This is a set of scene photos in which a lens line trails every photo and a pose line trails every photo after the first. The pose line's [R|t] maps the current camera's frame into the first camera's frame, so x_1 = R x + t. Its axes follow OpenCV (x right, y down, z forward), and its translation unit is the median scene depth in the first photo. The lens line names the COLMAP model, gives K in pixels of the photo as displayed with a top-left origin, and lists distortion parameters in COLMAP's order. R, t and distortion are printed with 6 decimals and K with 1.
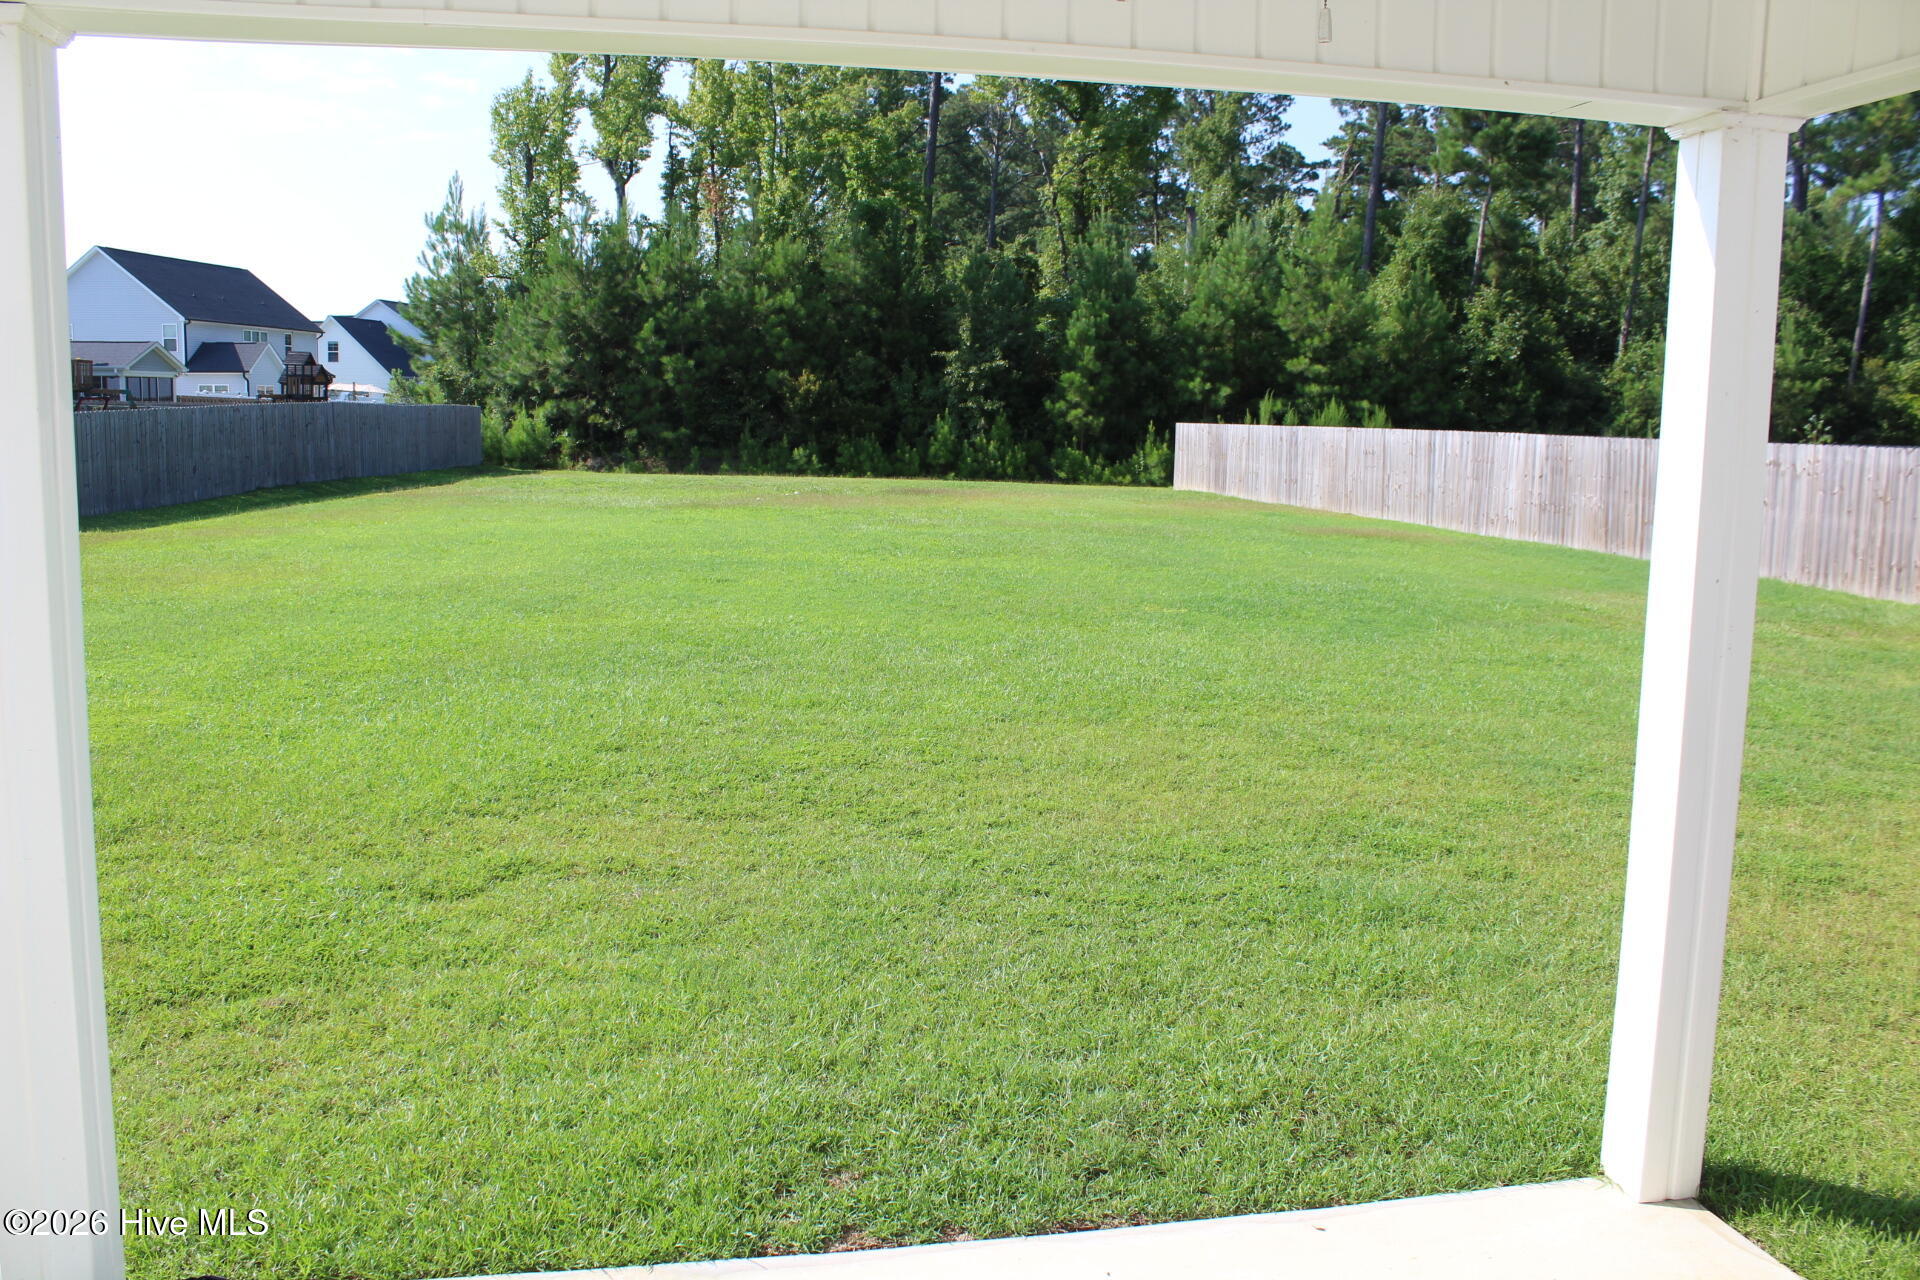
lens RADIAL K [[1588.9, 0, 951.7], [0, 1588.9, 651.3], [0, 0, 1]] dist [-0.162222, 0.139044]
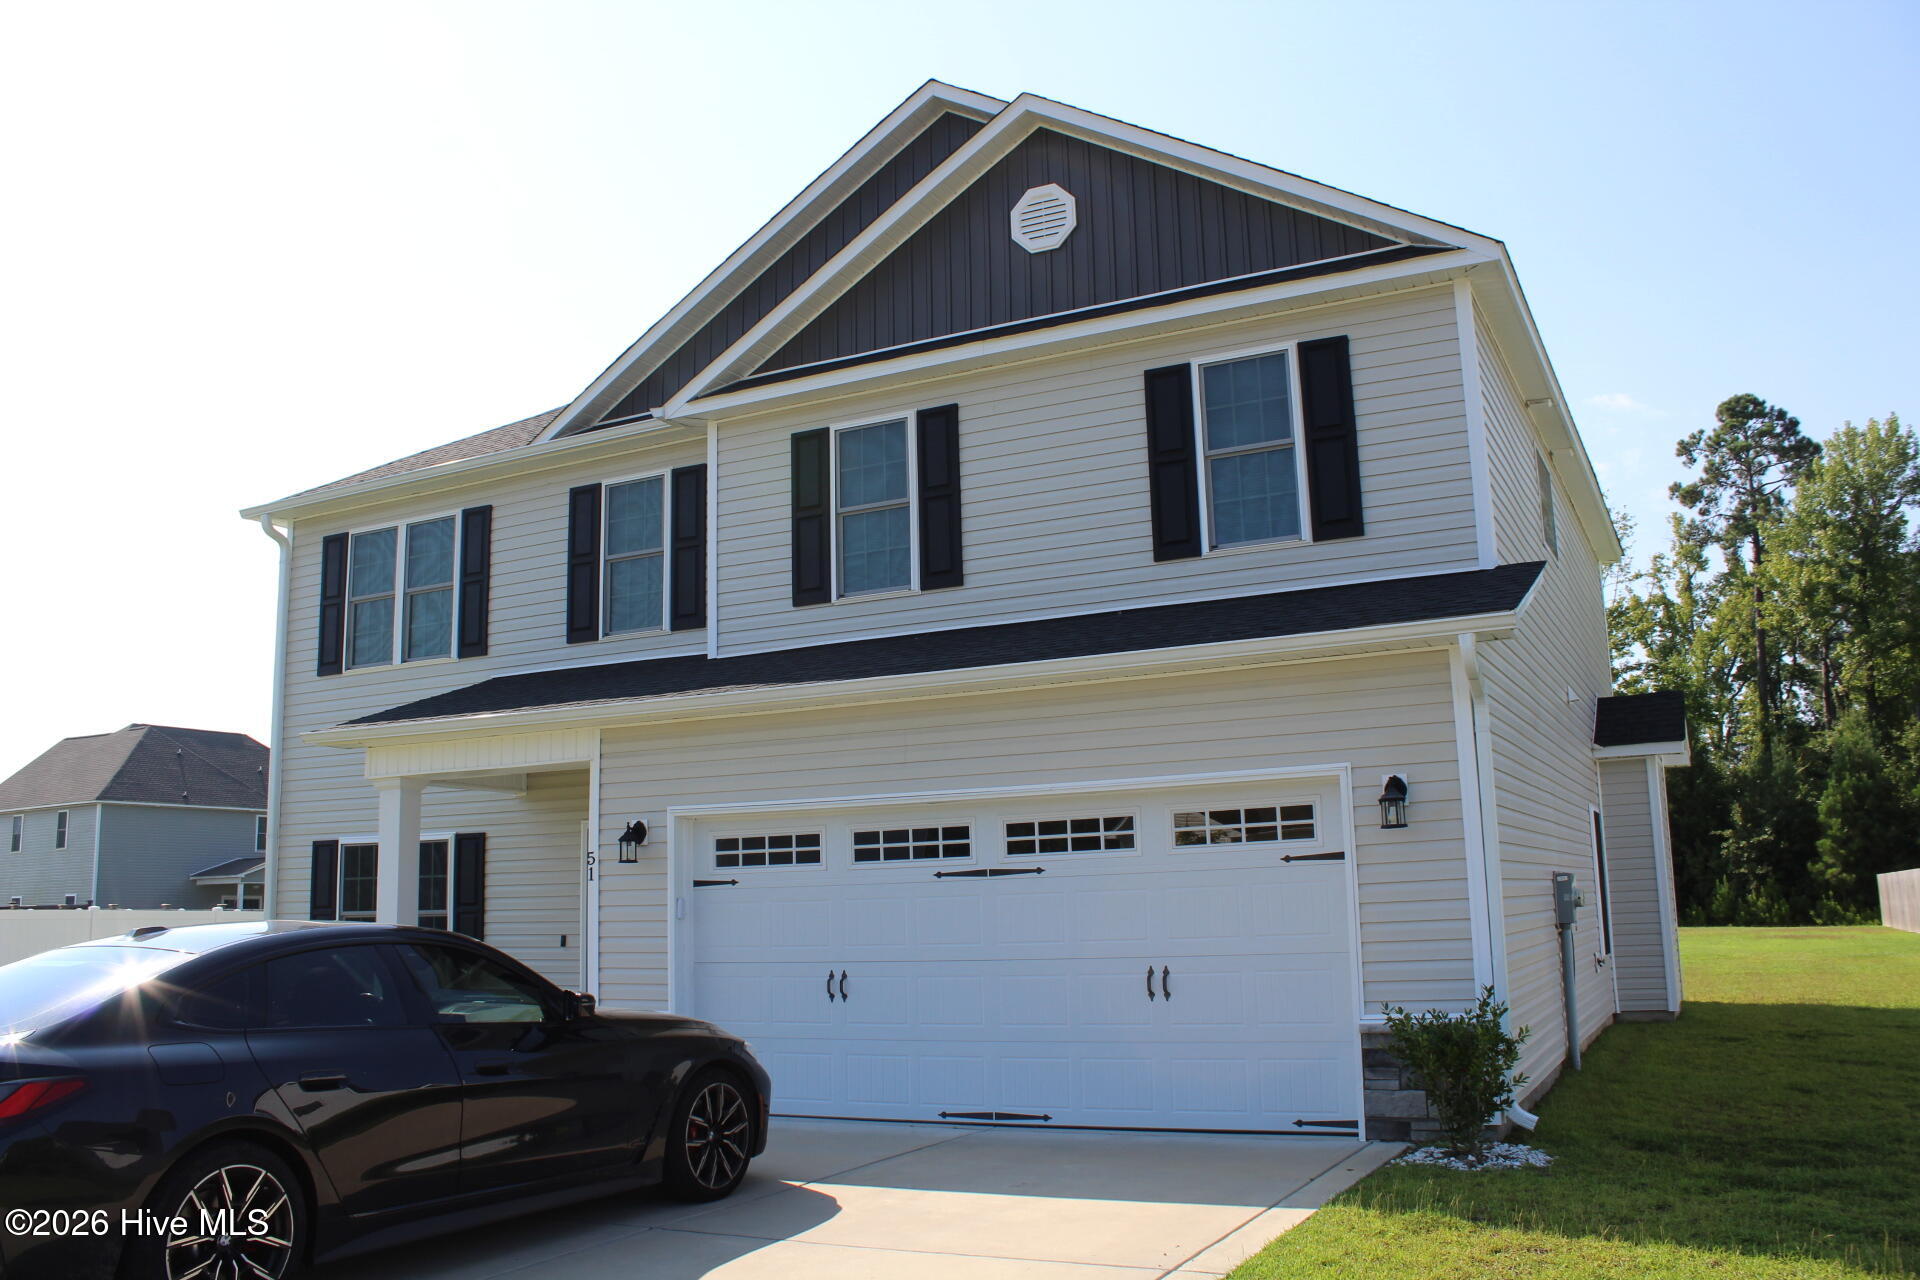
lens RADIAL K [[1588.9, 0, 958.1], [0, 1588.9, 637.7], [0, 0, 1]] dist [-0.162222, 0.139044]
pose [[0.795778, -0.142320, -0.588627, 0.259522], [-0.052847, 0.951964, -0.301615, 0.072947], [0.603278, 0.271126, 0.750031, -0.369107]]
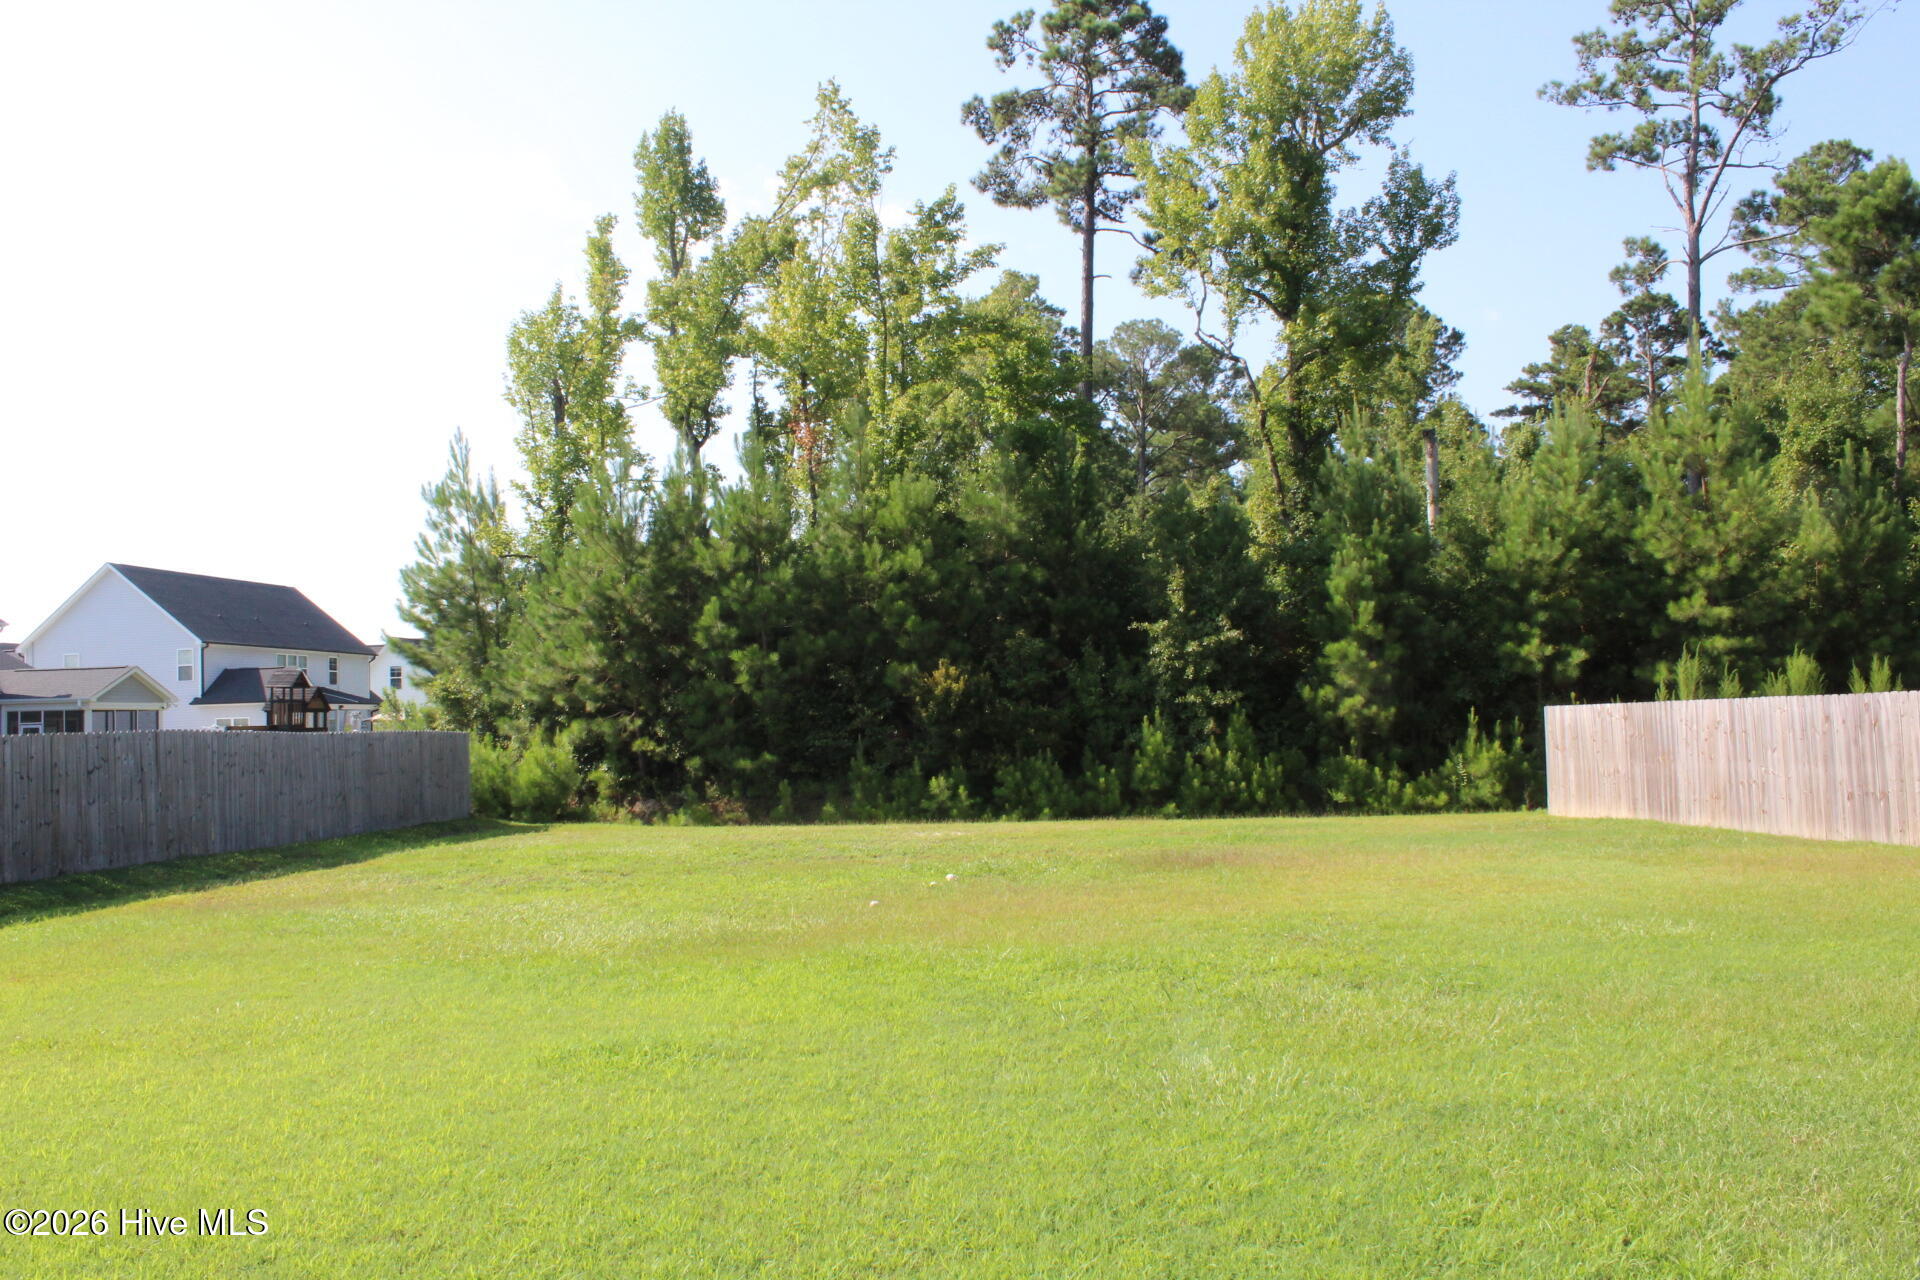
lens RADIAL K [[1588.9, 0, 953.7], [0, 1588.9, 640.3], [0, 0, 1]] dist [-0.162222, 0.139044]
pose [[0.995964, -0.053613, -0.071975, -0.037870], [0.038010, 0.978466, -0.202880, -0.047647], [0.081302, 0.199325, 0.976555, 0.328543]]
